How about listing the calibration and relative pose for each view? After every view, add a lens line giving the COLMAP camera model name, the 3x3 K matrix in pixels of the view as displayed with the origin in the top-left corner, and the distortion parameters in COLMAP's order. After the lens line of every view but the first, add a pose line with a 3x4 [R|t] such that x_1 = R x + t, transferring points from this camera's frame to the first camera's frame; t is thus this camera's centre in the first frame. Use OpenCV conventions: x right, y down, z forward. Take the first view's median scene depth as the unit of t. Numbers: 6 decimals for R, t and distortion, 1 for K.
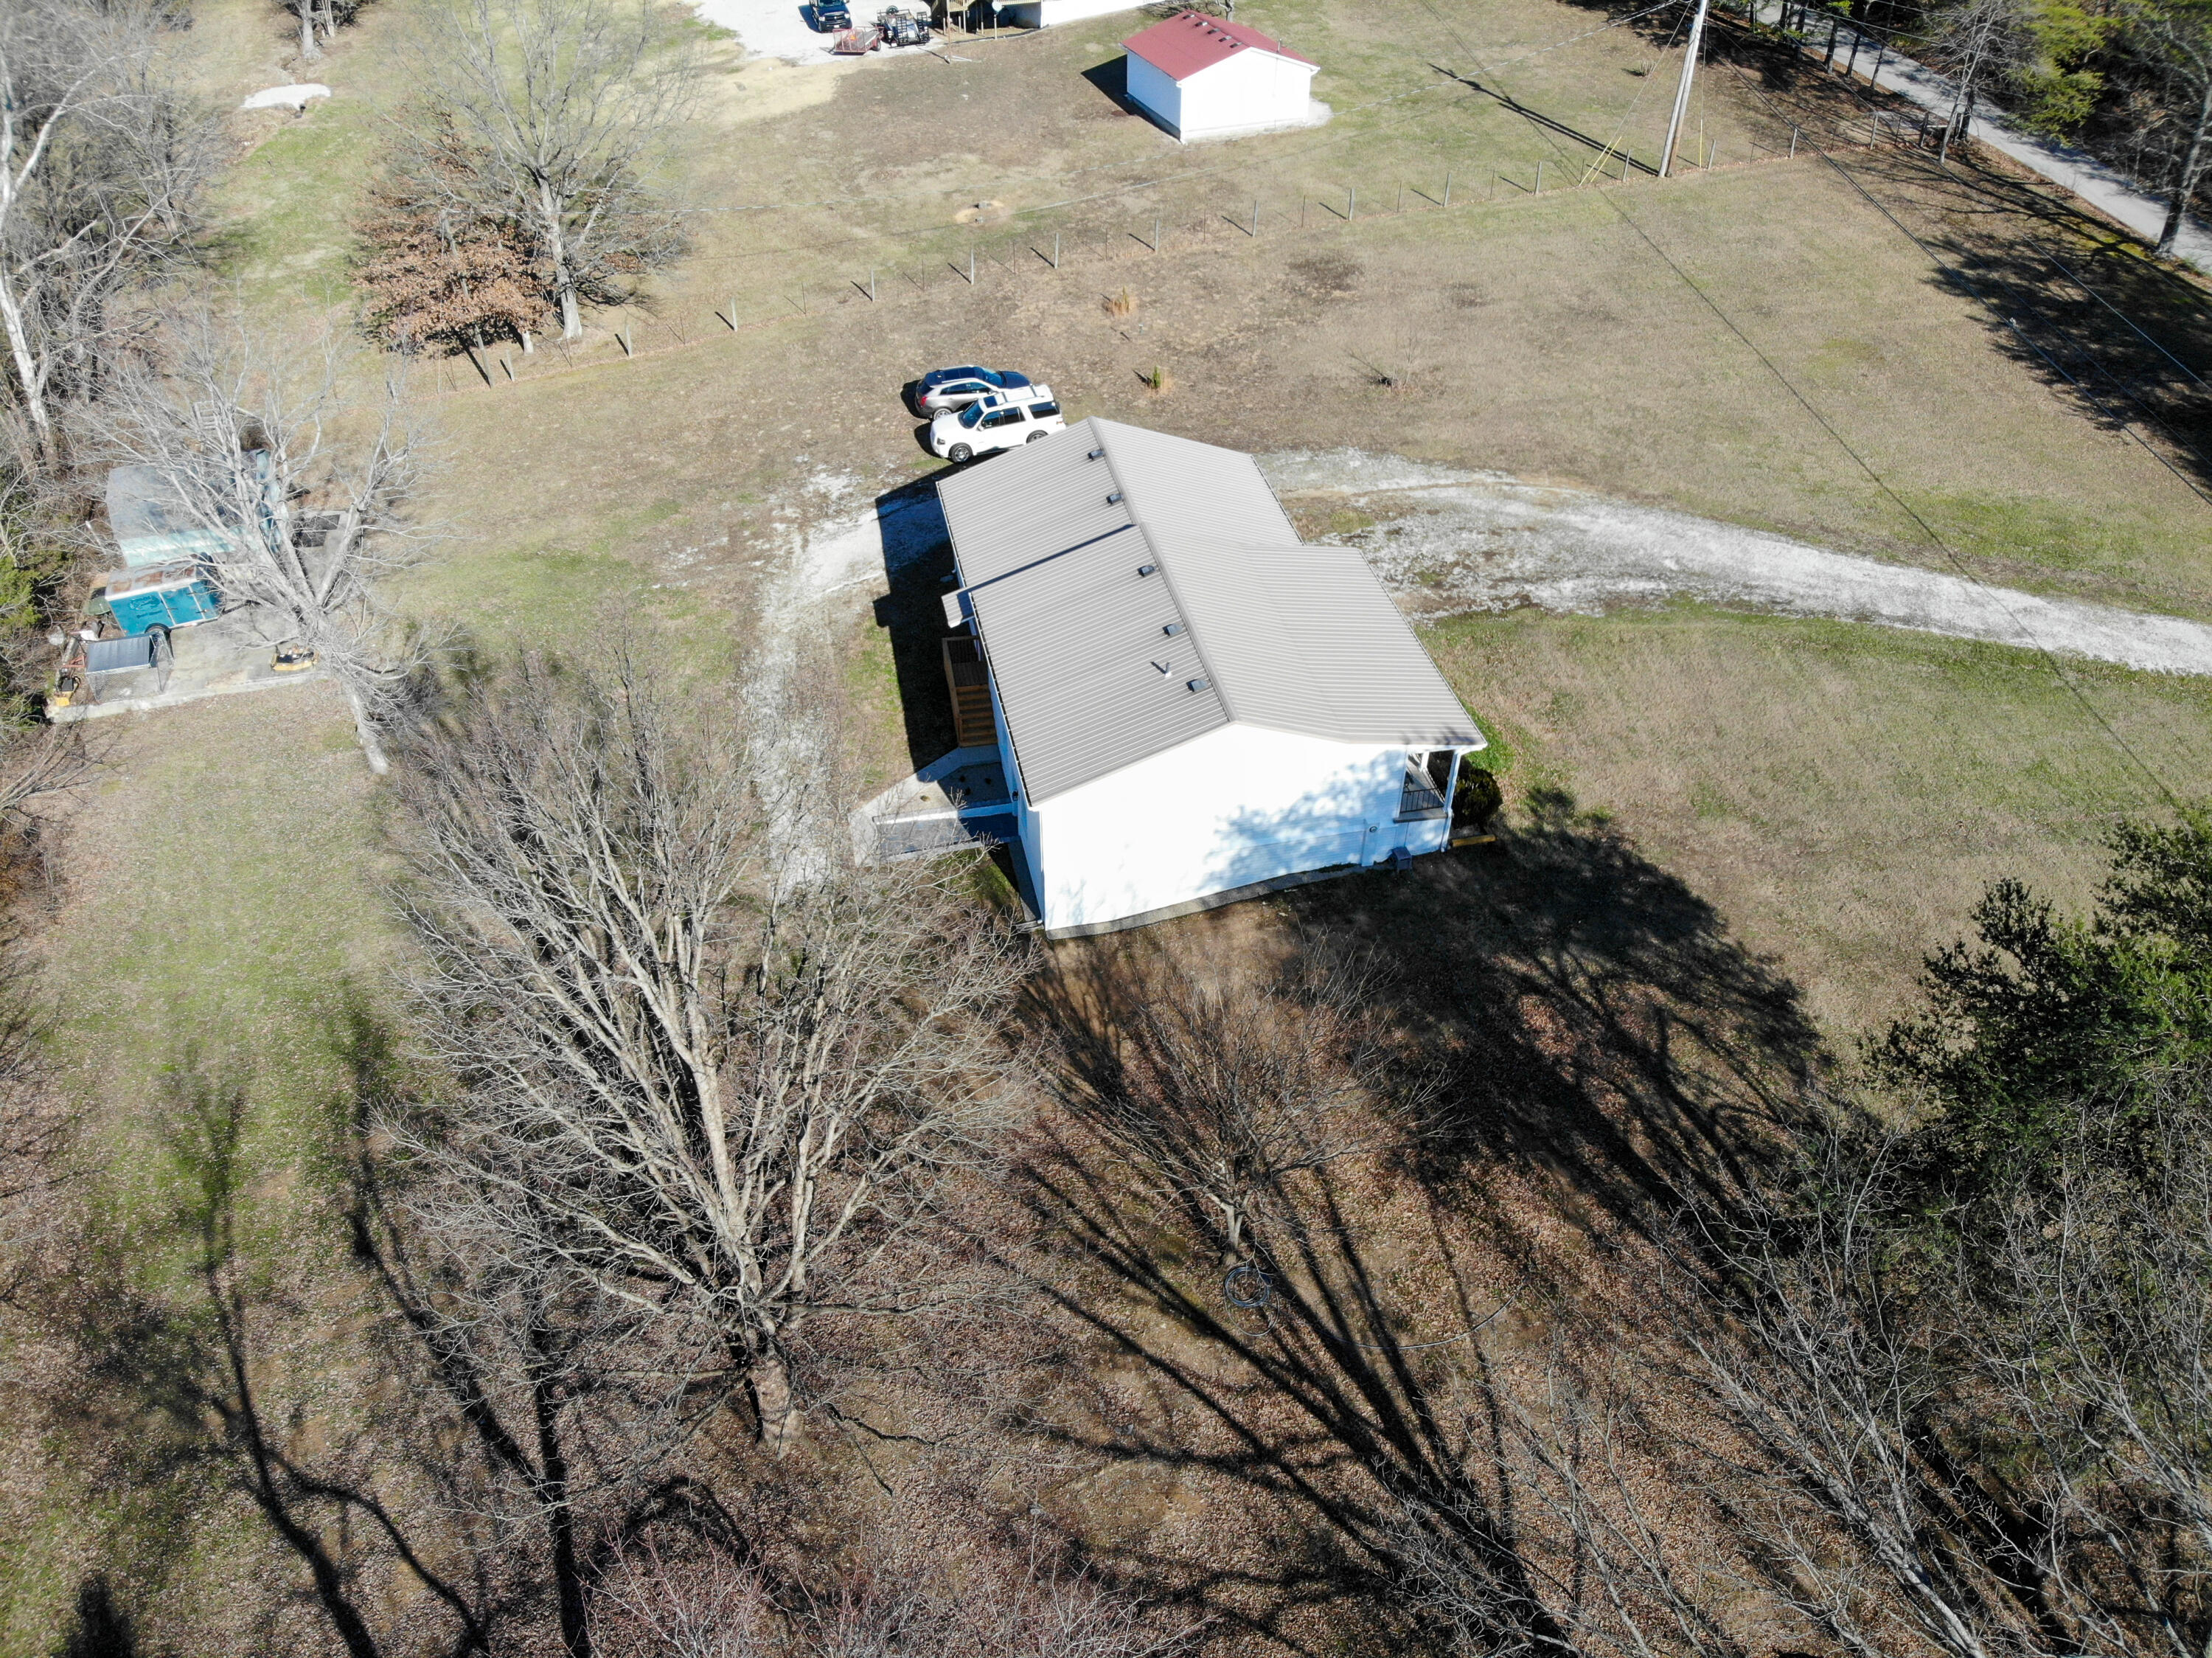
lens RADIAL K [[1606.9, 0, 1106.0], [0, 1606.9, 829.0], [0, 0, 1]] dist [0.181562, -0.432520]
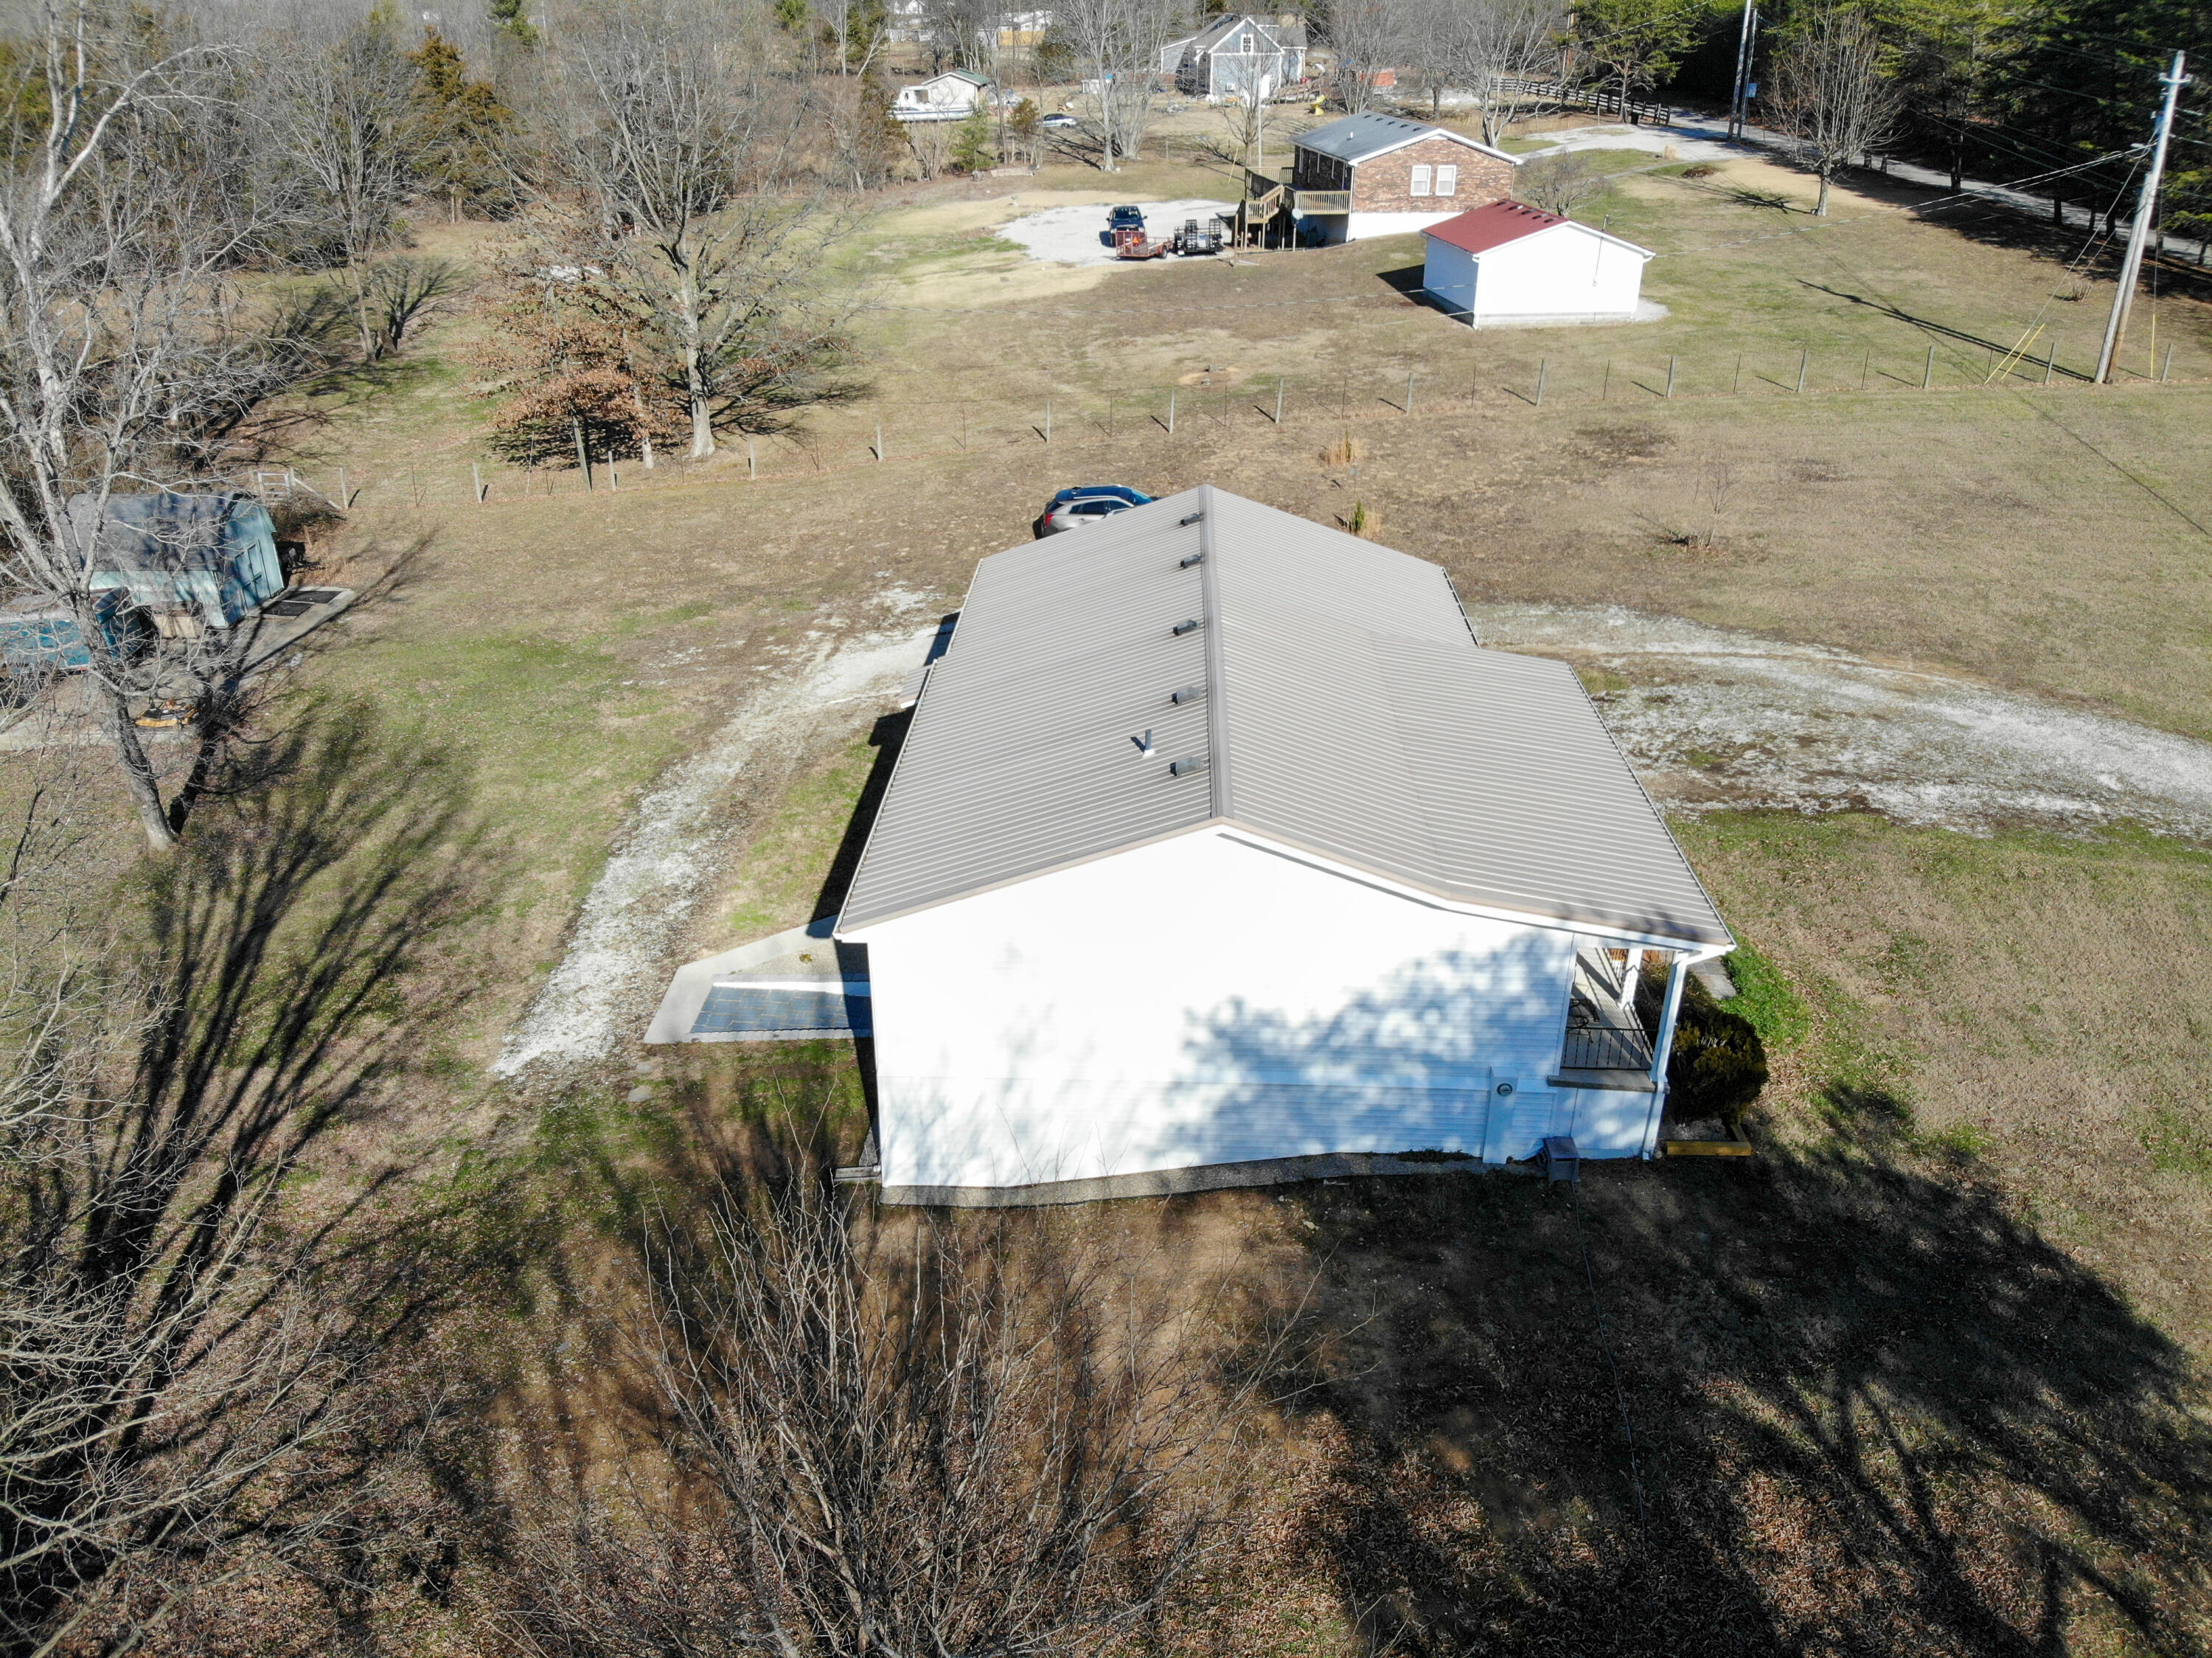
lens RADIAL K [[1649.2, 0, 1111.6], [0, 1649.2, 788.2], [0, 0, 1]] dist [0.074225, -0.199217]
pose [[0.970186, 0.103139, -0.219320, 0.120558], [-0.153069, 0.962366, -0.224546, 0.037153], [0.187906, 0.251423, 0.949462, 0.349010]]
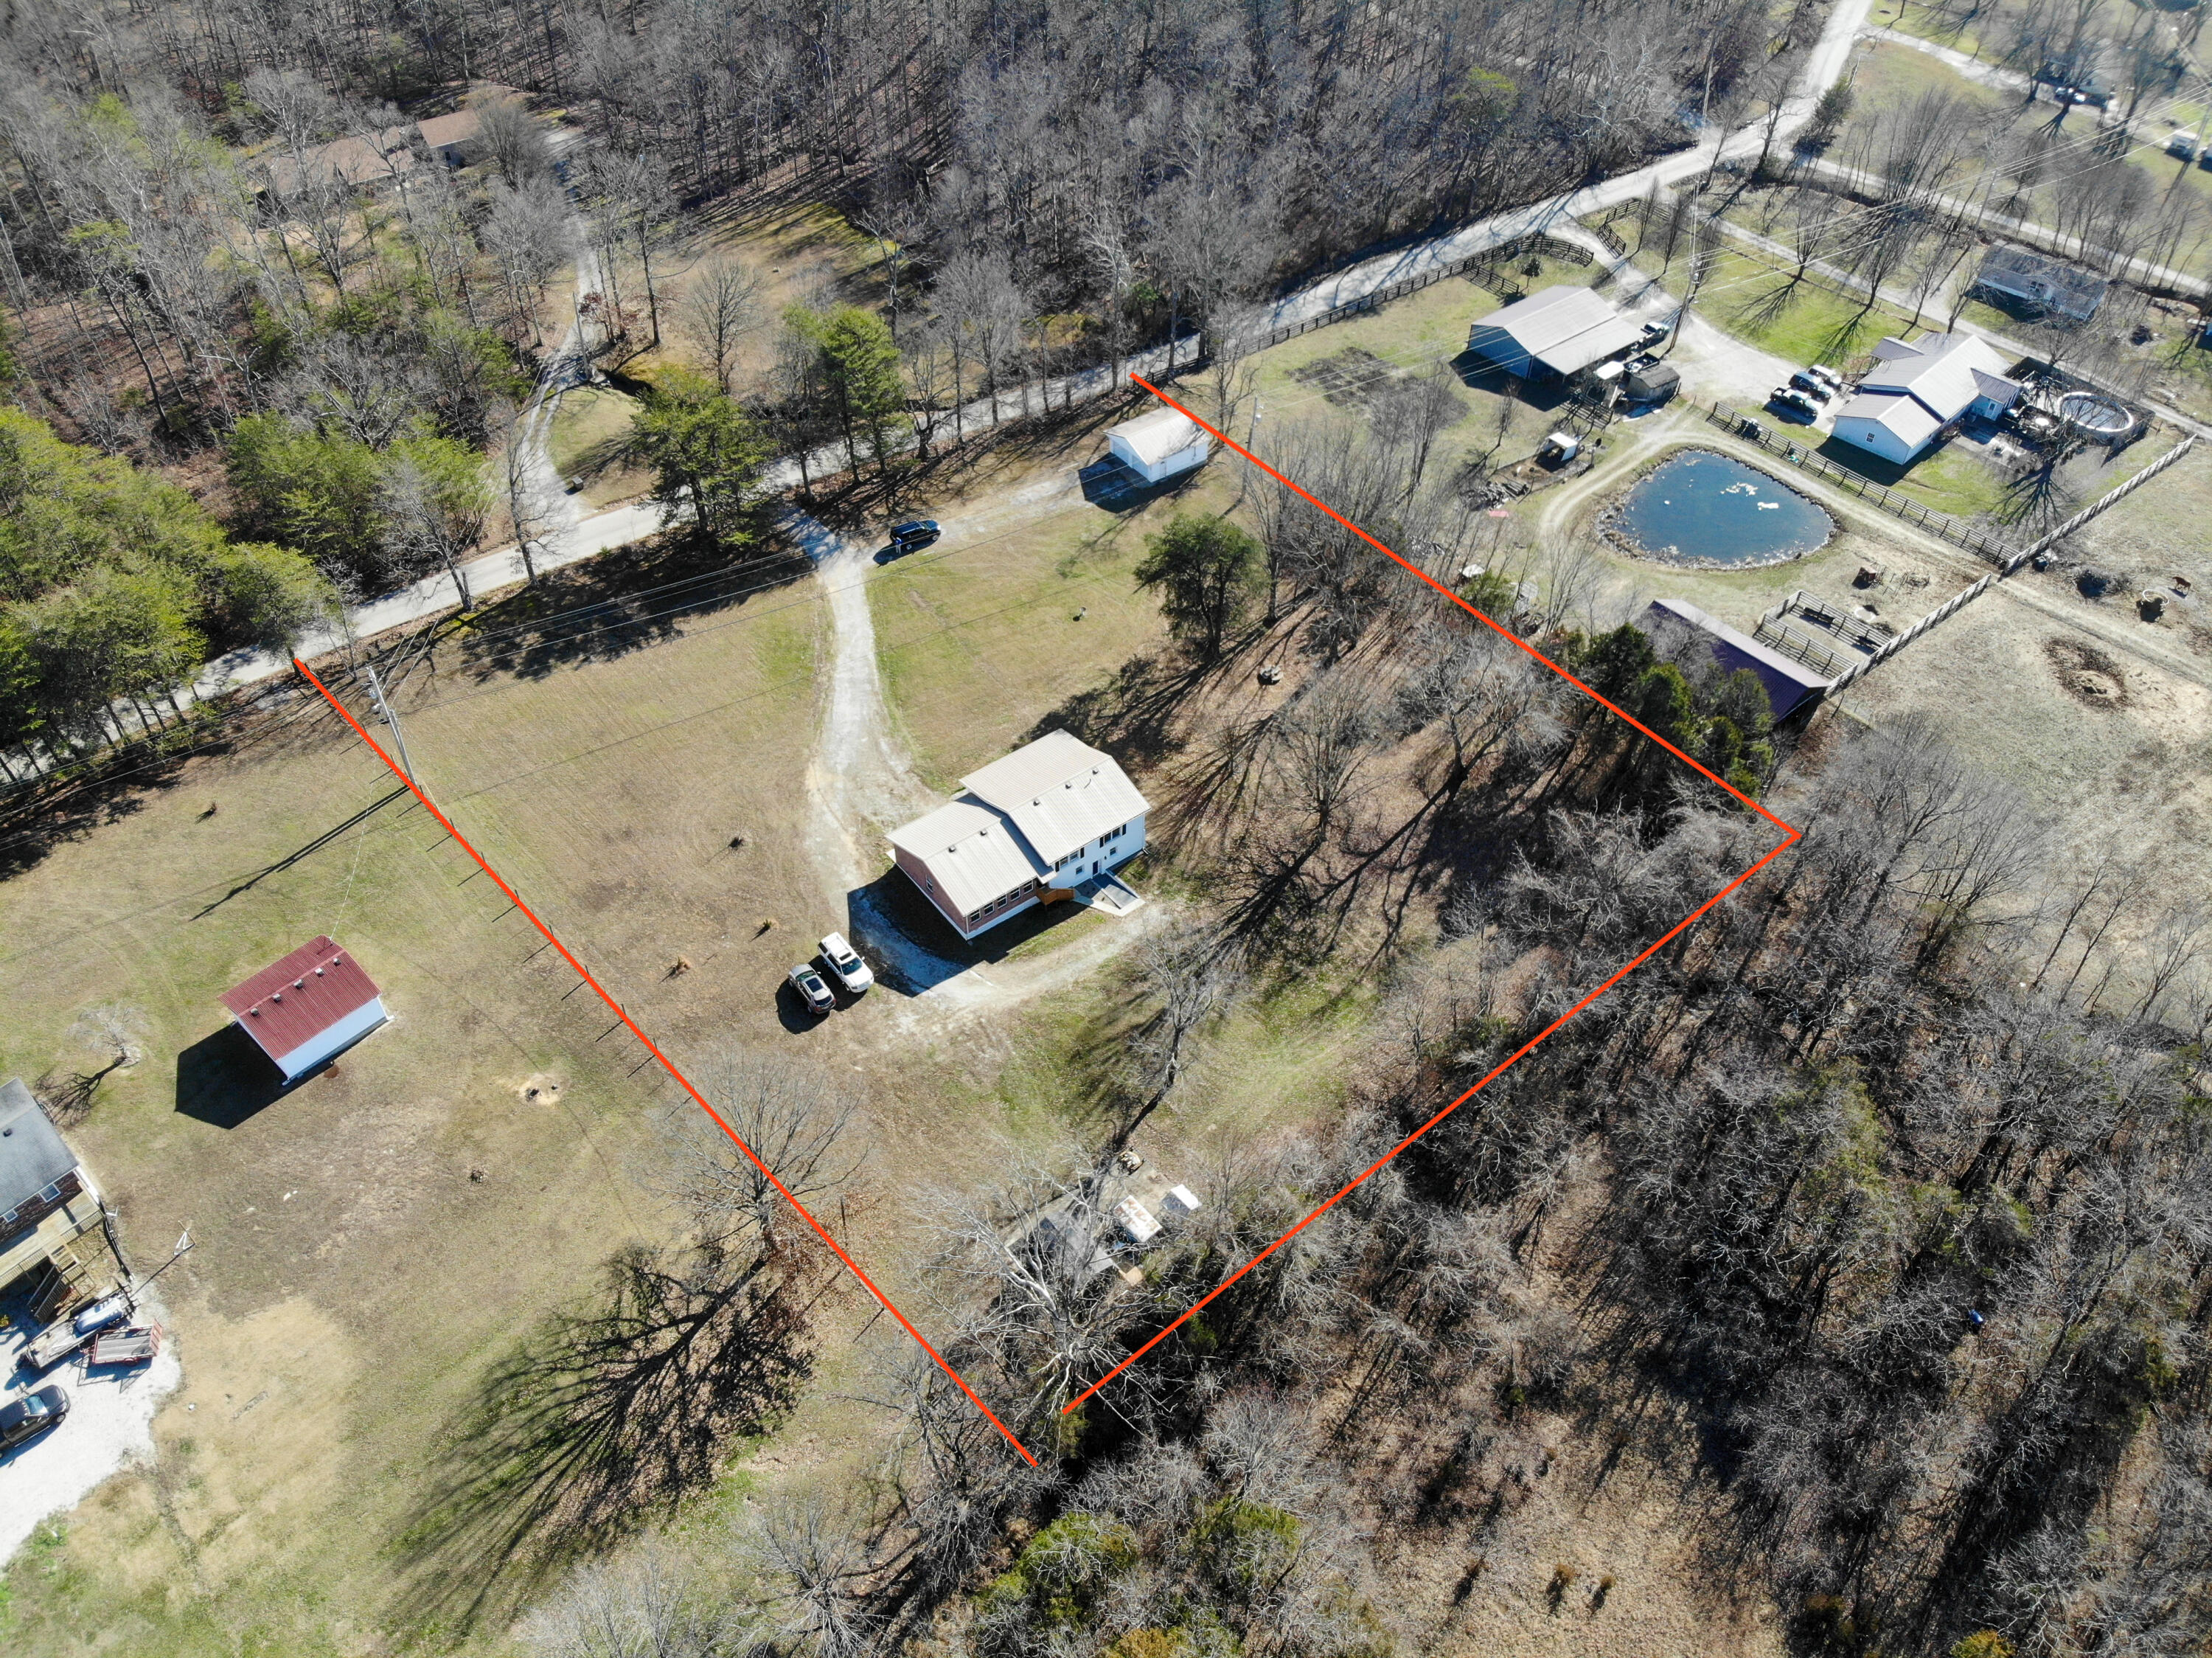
lens RADIAL K [[1519.1, 0, 1151.6], [0, 1519.1, 827.1], [0, 0, 1]] dist [0.059990, -0.140792]
pose [[-0.465118, -0.637686, 0.614021, -1.445596], [0.538654, 0.346564, 0.767949, -1.738372], [-0.702508, 0.687931, 0.182299, 0.347257]]
